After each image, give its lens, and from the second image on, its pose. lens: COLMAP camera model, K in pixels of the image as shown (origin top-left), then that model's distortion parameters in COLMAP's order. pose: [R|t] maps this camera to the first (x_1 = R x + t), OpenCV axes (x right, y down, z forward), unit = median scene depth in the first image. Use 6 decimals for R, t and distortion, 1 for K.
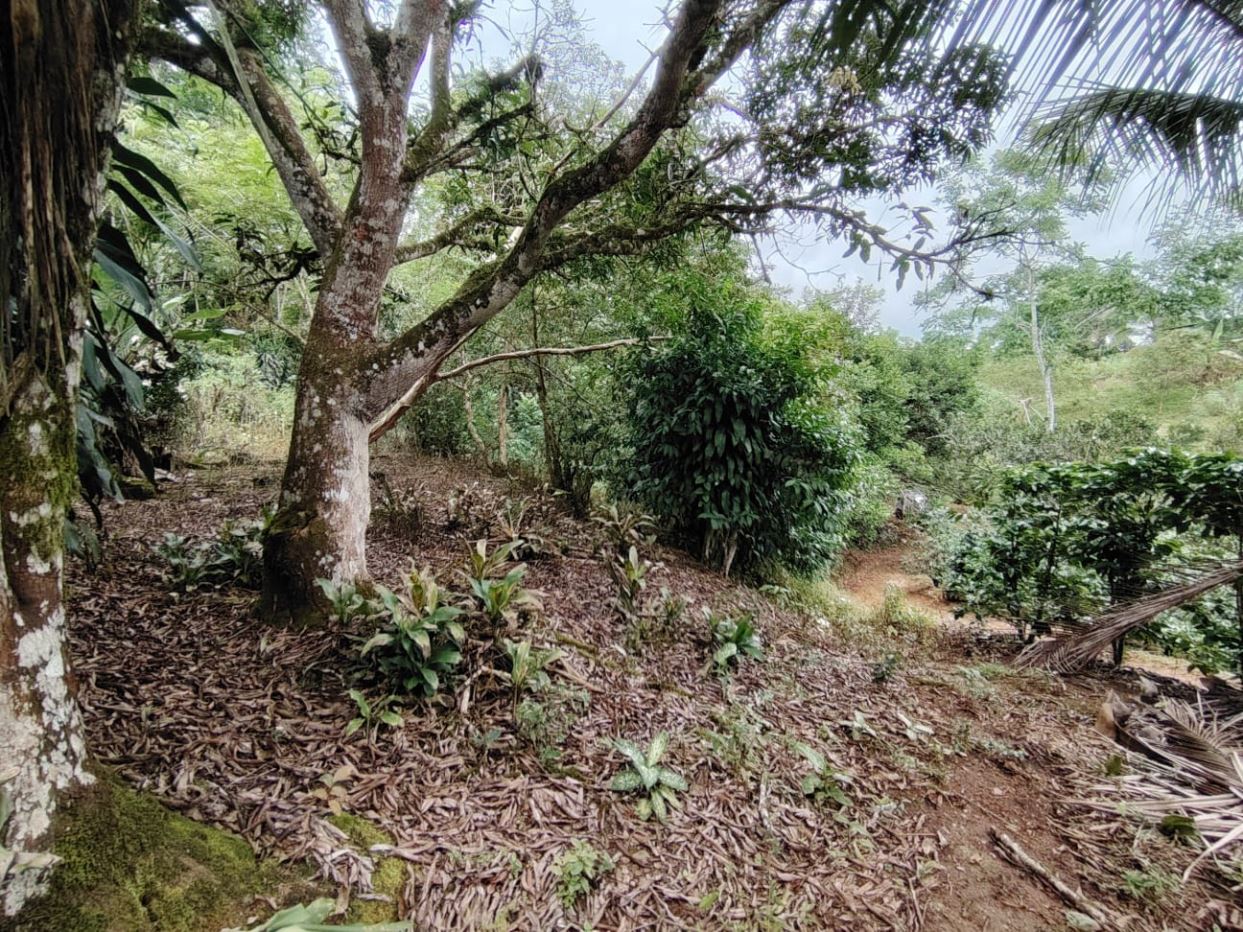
lens RADIAL K [[580.7, 0, 621.0], [0, 580.7, 459.1], [0, 0, 1]] dist [0.000118, -0.004926]
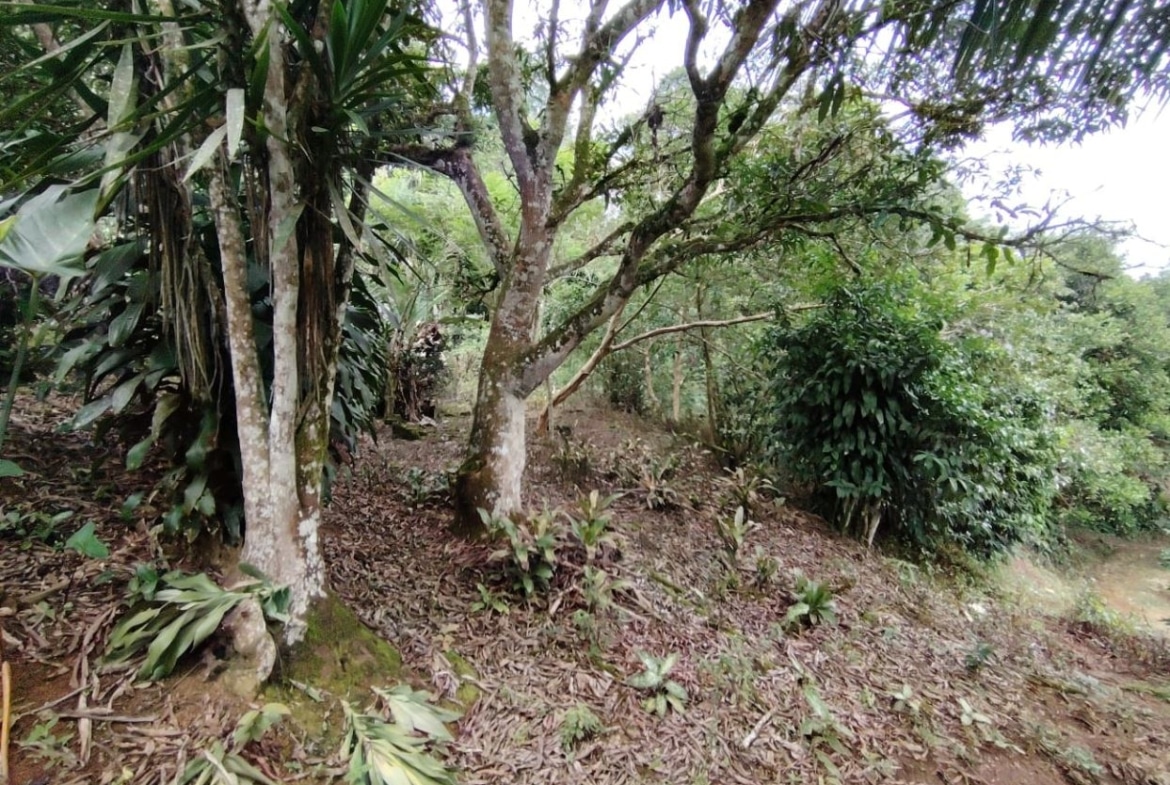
lens RADIAL K [[545.4, 0, 580.4], [0, 545.4, 385.3], [0, 0, 1]] dist [-0.007387, -0.000365]
pose [[0.912596, 0.007209, -0.408799, 0.246025], [-0.026170, 0.998824, -0.040808, -0.049826], [0.408024, 0.047940, 0.911712, -0.154110]]
